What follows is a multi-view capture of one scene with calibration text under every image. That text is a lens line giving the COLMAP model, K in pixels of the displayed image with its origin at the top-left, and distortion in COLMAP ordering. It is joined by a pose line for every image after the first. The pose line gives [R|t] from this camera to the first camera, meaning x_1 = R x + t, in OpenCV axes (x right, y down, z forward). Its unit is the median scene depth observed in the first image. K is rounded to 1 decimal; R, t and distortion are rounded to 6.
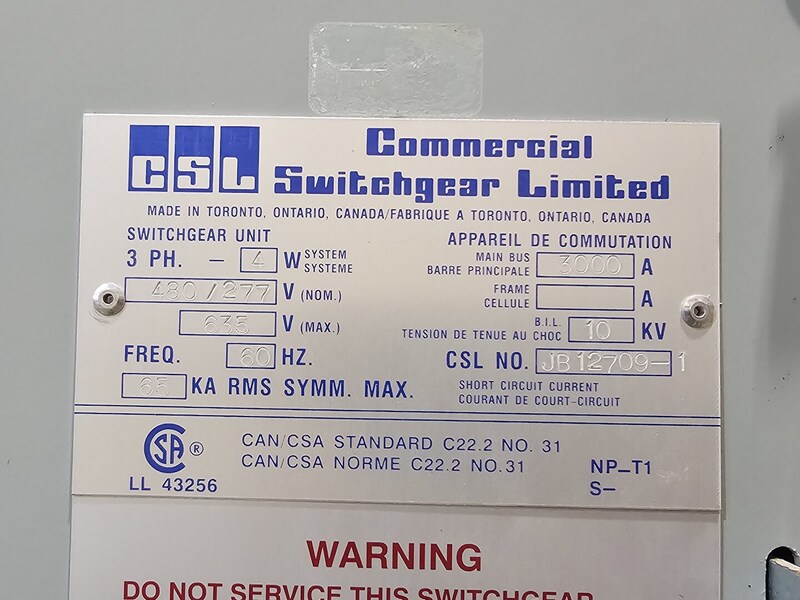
lens RADIAL K [[321.5, 0, 399.9], [0, 321.5, 300.5], [0, 0, 1]] dist [-0.001923, -0.000119]
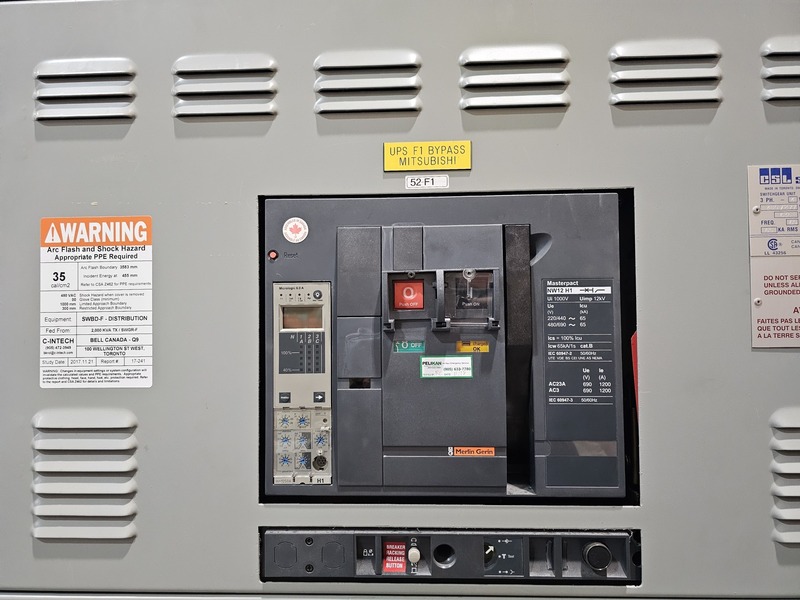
lens RADIAL K [[535.5, 0, 400.2], [0, 535.5, 300.6], [0, 0, 1]] dist [0.002580, -0.002208]
pose [[0.998954, -0.034007, -0.030554, -5.385627], [0.033973, 0.999421, -0.001636, 1.031547], [0.030592, 0.000596, 0.999532, -6.145202]]
